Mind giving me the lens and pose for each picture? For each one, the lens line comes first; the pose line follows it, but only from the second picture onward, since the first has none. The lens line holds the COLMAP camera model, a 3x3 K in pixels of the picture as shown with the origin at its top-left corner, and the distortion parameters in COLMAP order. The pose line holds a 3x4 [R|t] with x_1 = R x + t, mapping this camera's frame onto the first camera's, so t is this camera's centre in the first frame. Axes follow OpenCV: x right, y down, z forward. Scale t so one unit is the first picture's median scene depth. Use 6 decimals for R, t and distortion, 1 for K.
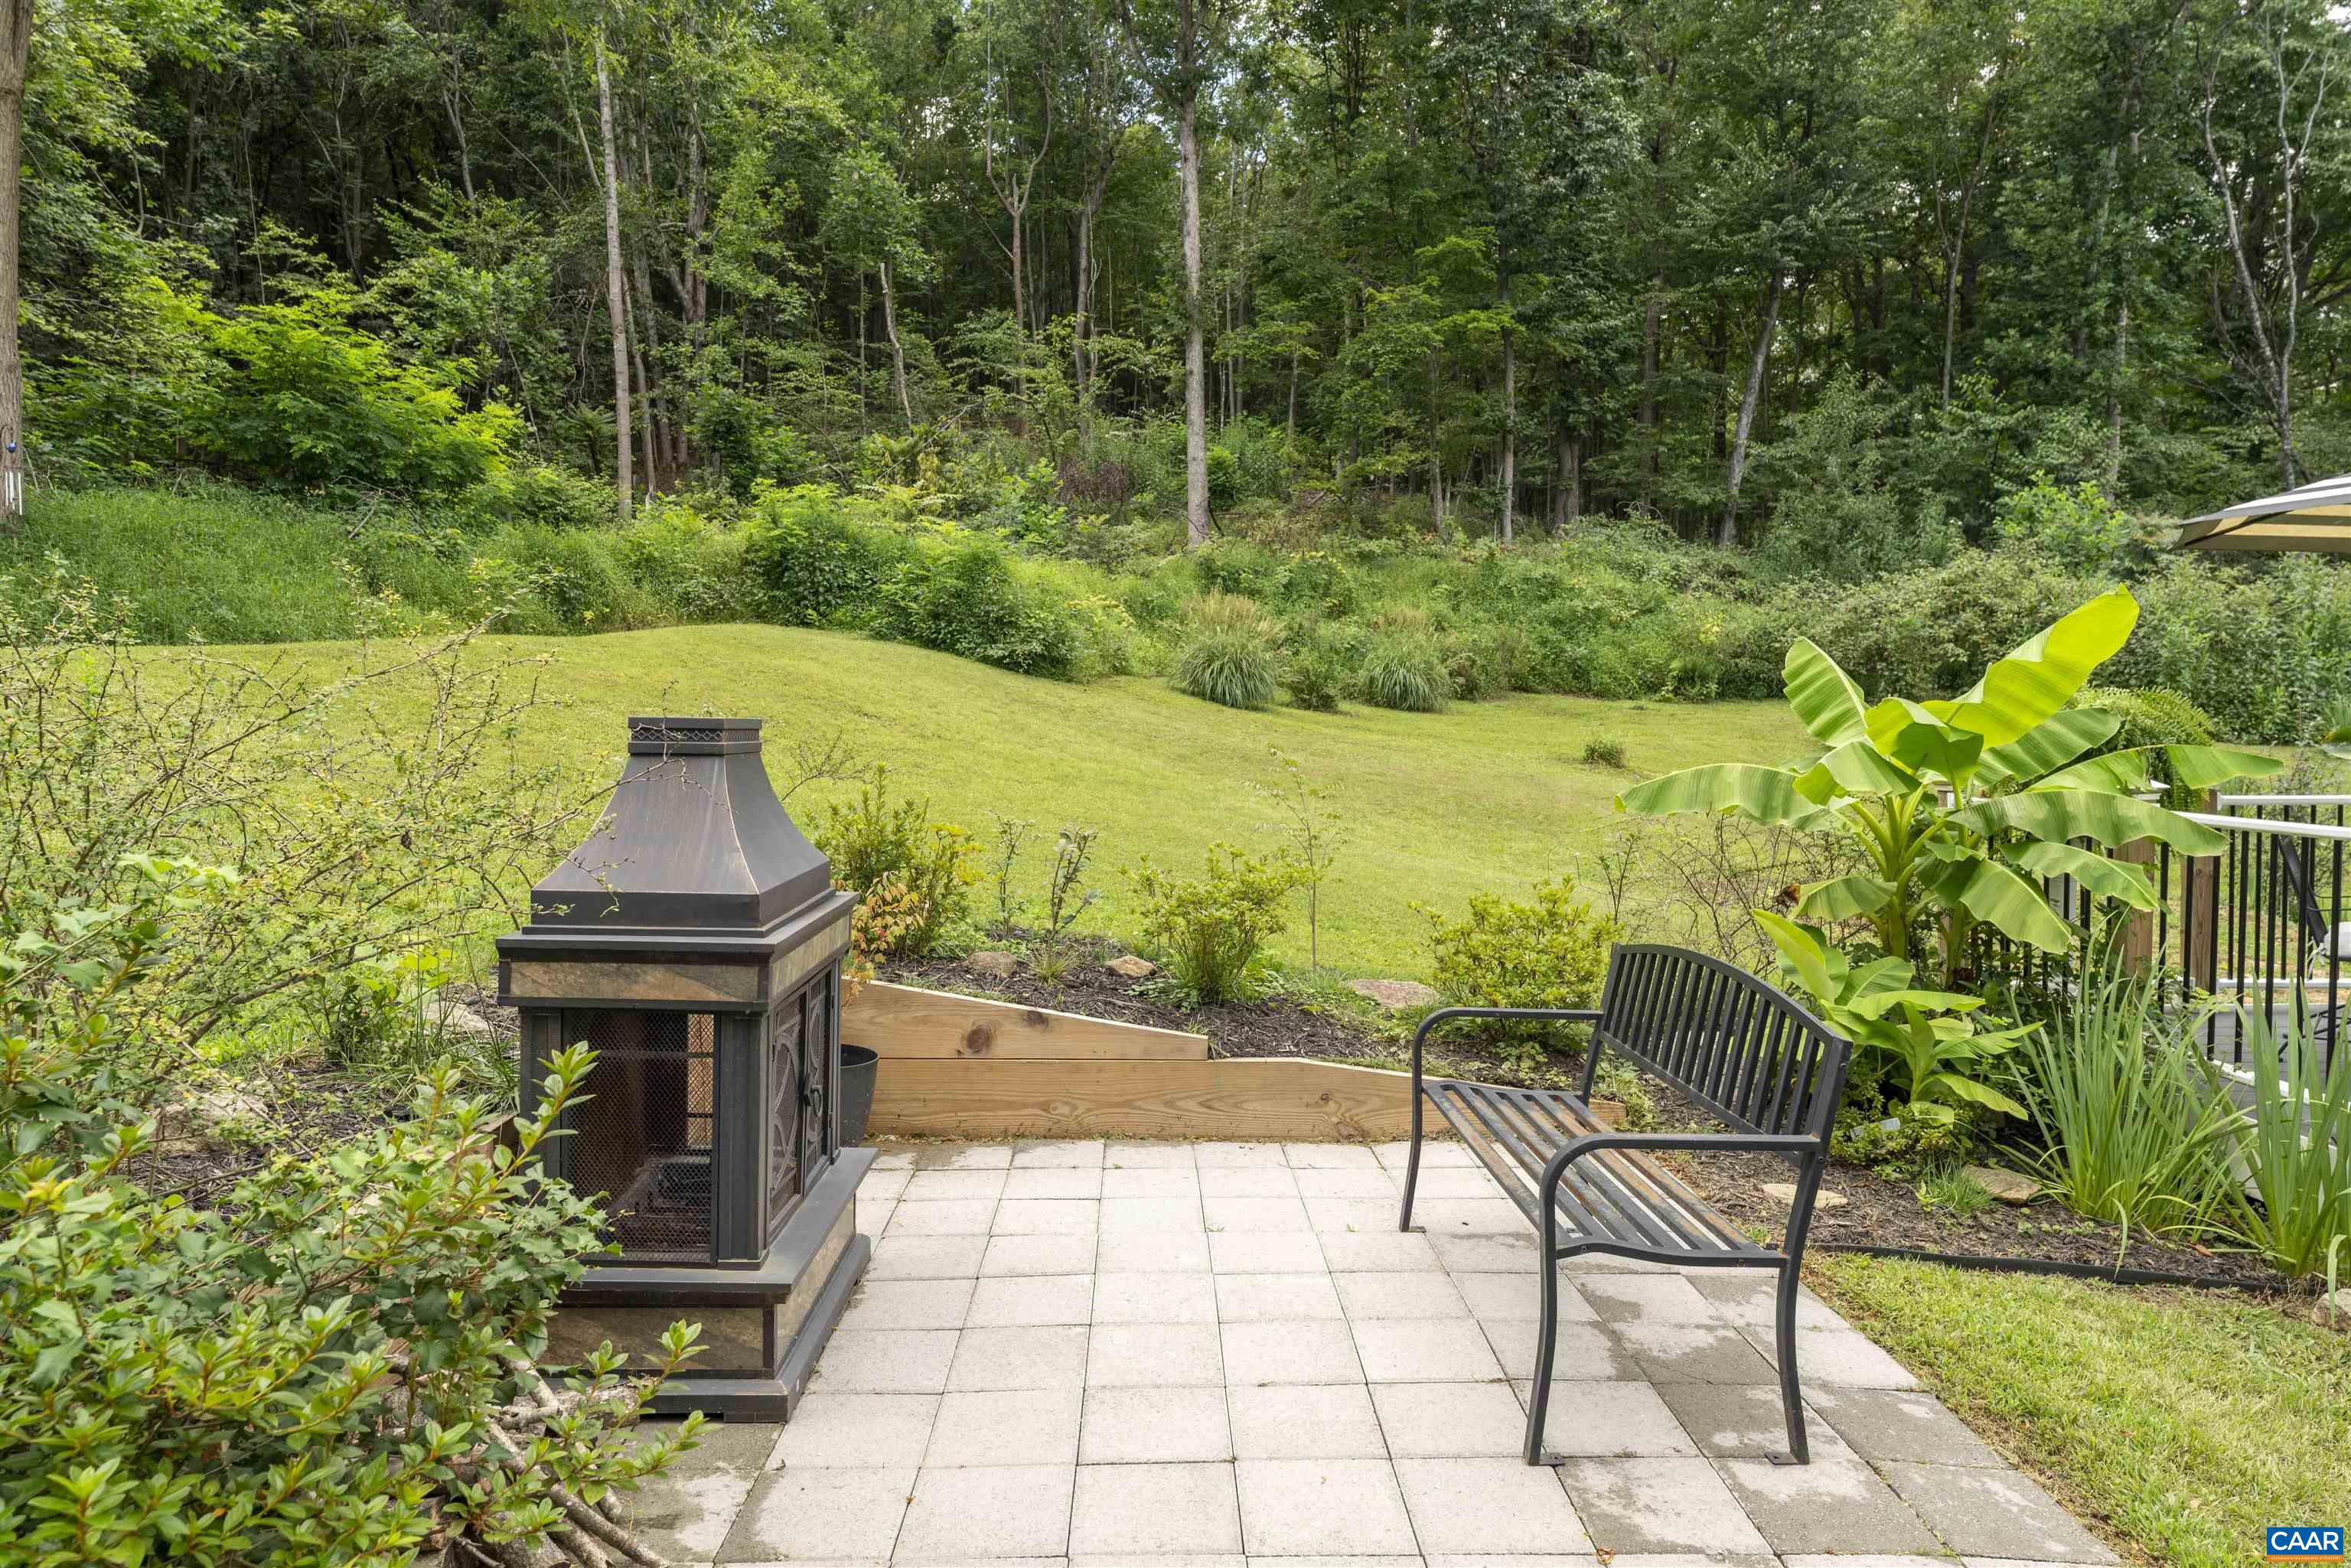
lens RADIAL K [[1425.7, 0, 1171.6], [0, 1425.7, 765.6], [0, 0, 1]] dist [0.007609, -0.001245]
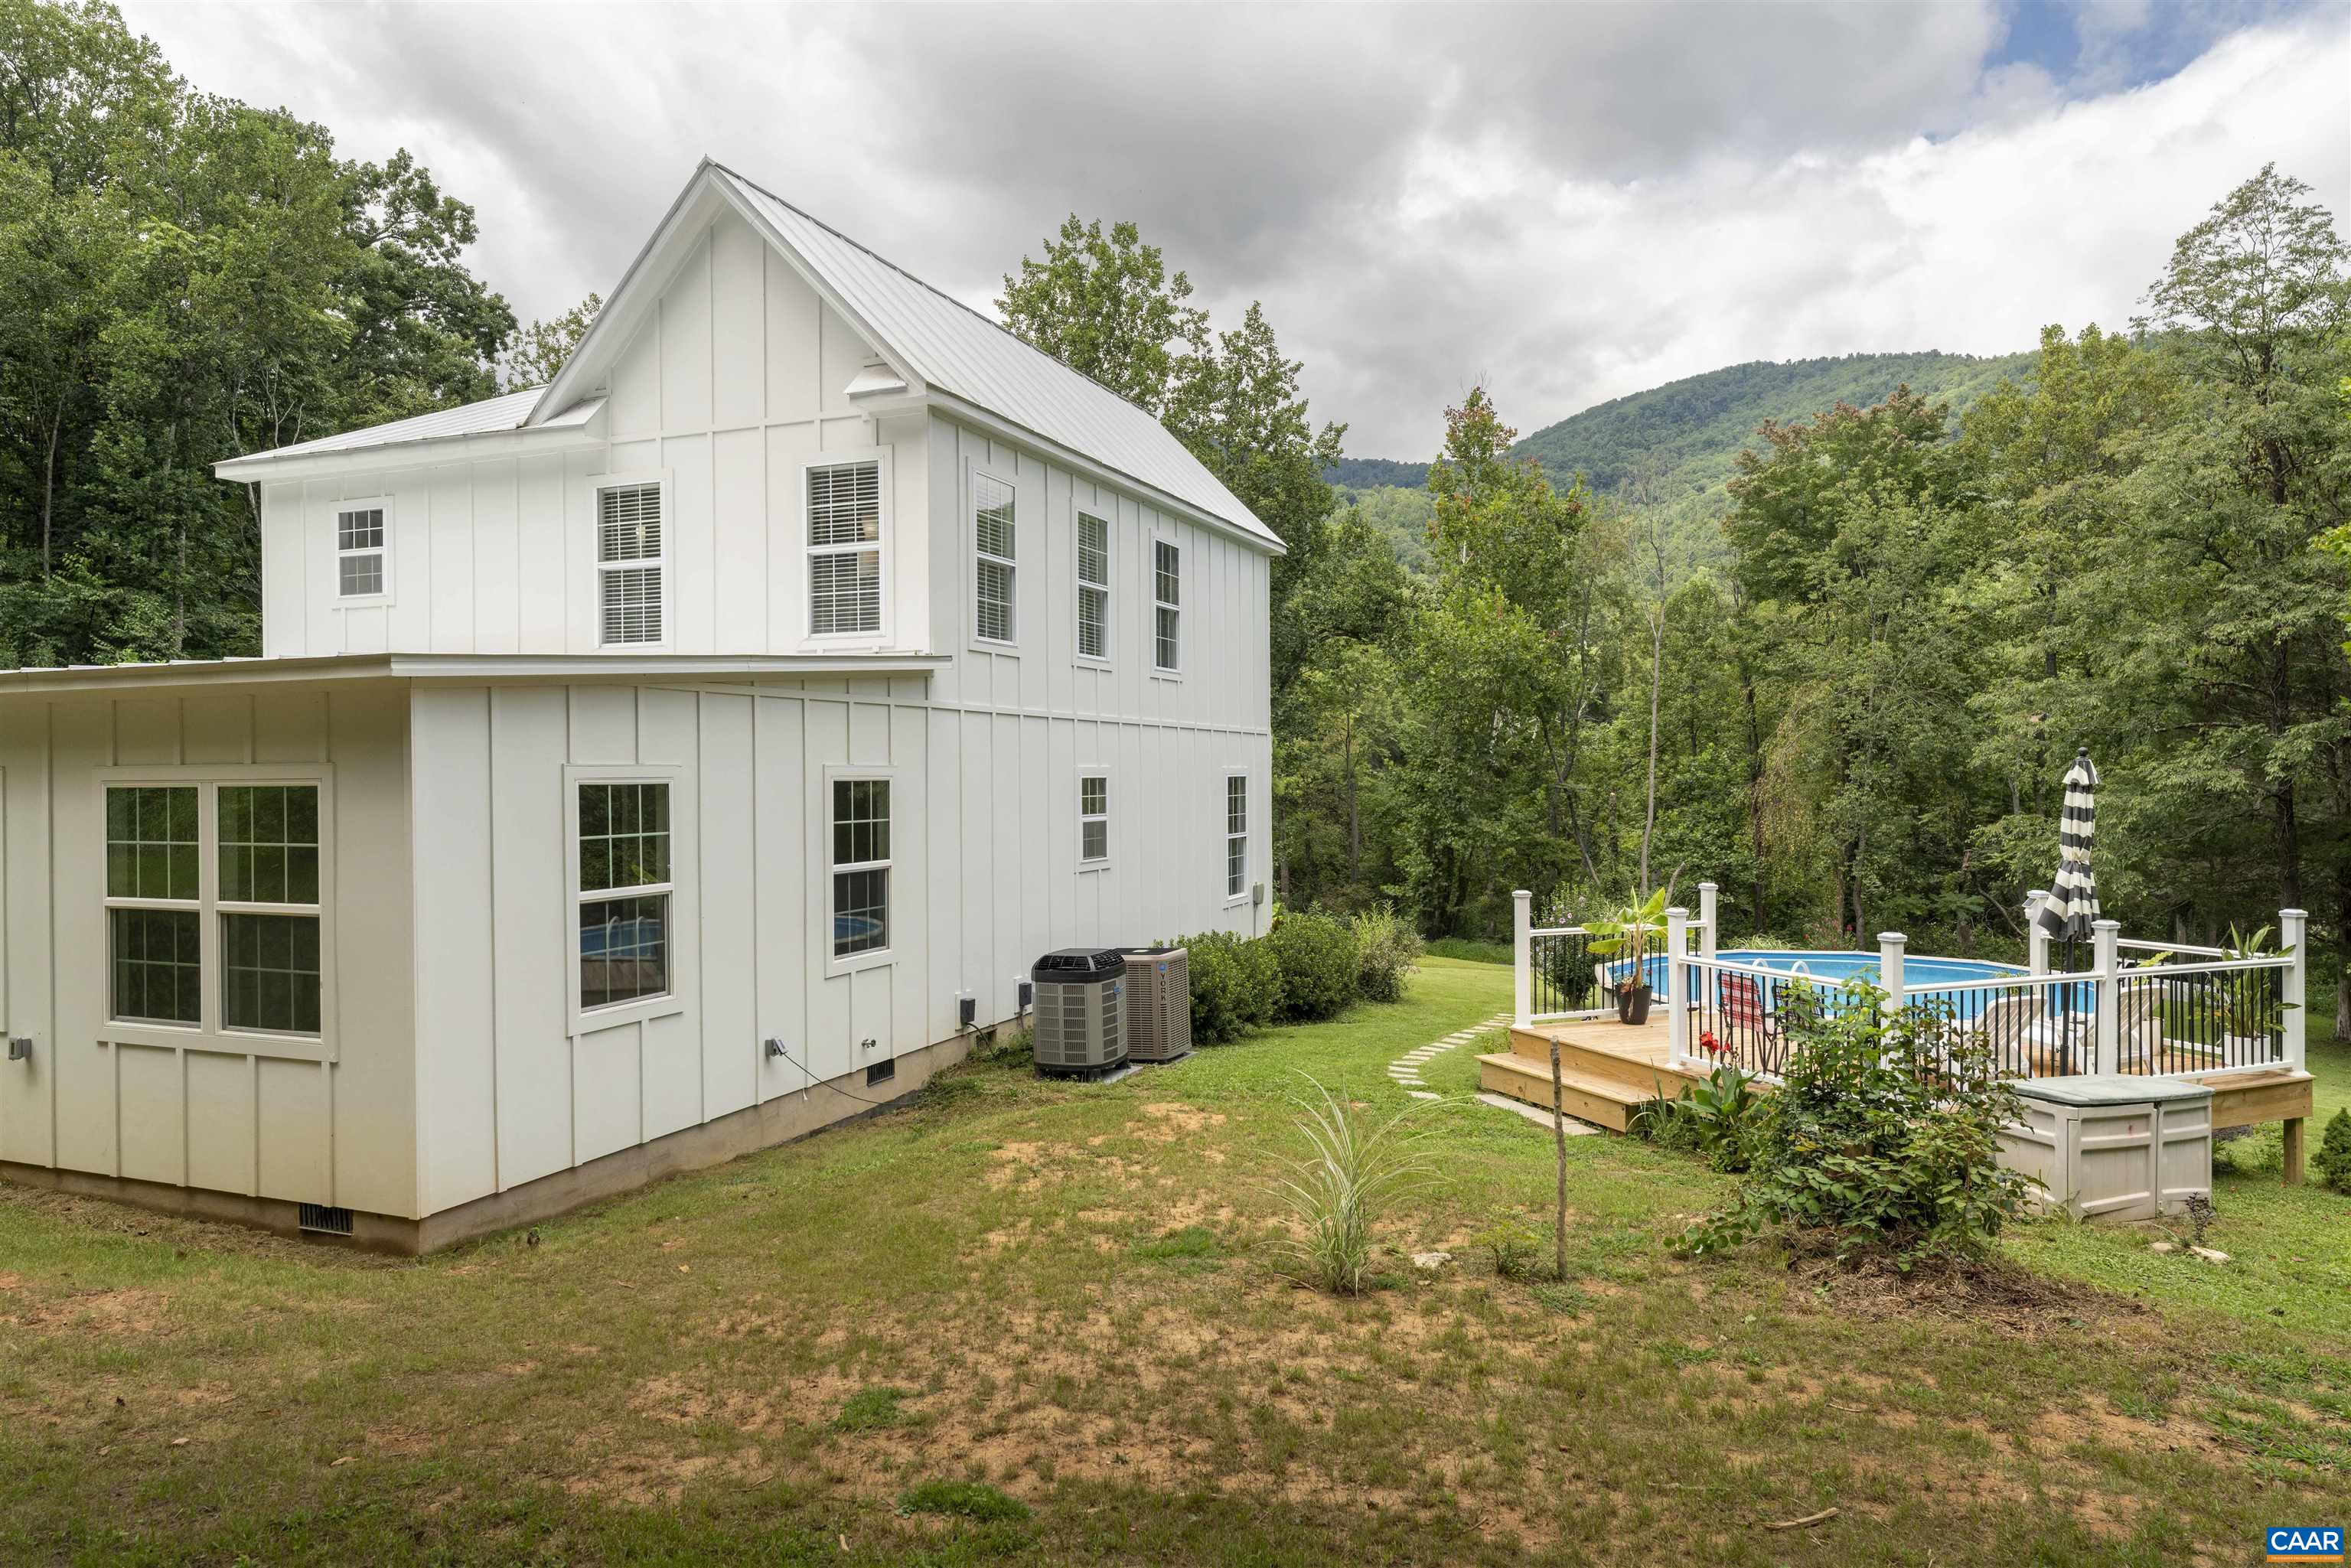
lens RADIAL K [[1466.7, 0, 1166.5], [0, 1466.7, 791.6], [0, 0, 1]] dist [-0.000354, 0.003126]
pose [[0.395962, -0.006290, 0.918245, -0.383605], [0.026029, 0.999652, -0.004377, -0.016254], [-0.917898, 0.025634, 0.395988, -0.617637]]
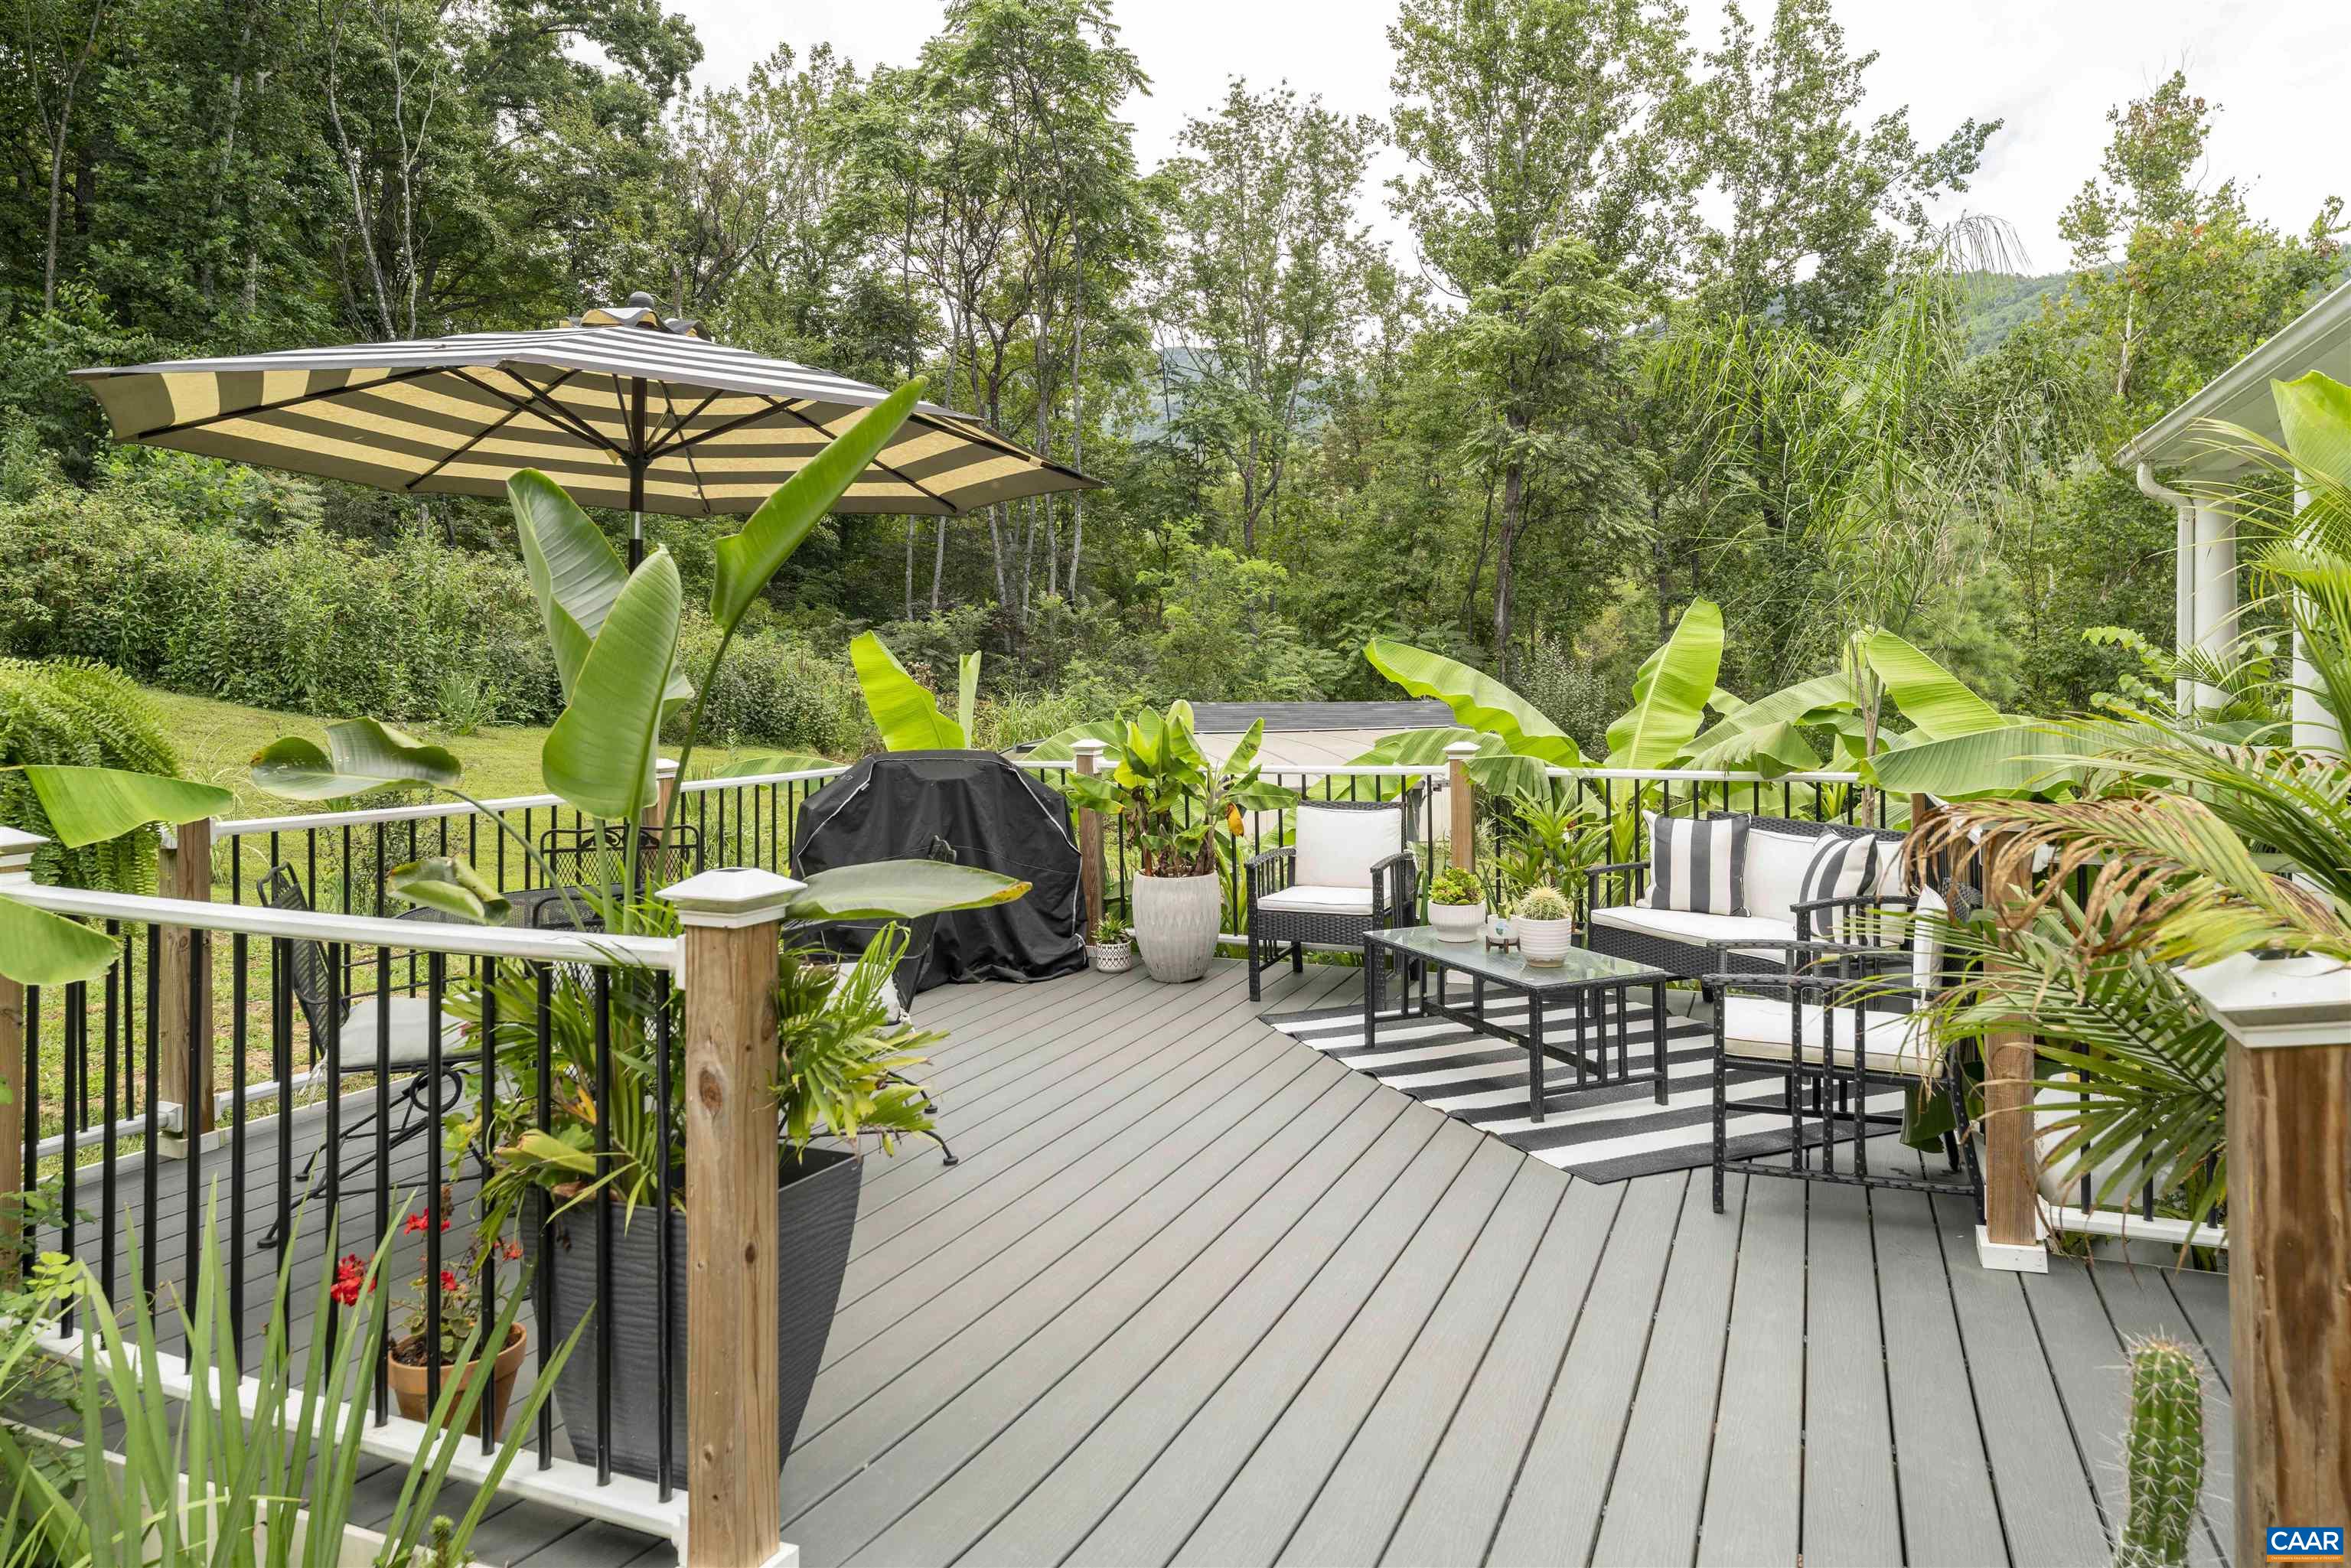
lens RADIAL K [[1425.7, 0, 1160.9], [0, 1425.7, 706.1], [0, 0, 1]] dist [0.007609, -0.001245]
pose [[0.425953, -0.003067, 0.904740, 0.083350], [0.022786, 0.999713, -0.007339, -0.004694], [-0.904459, 0.023742, 0.425900, 0.084161]]
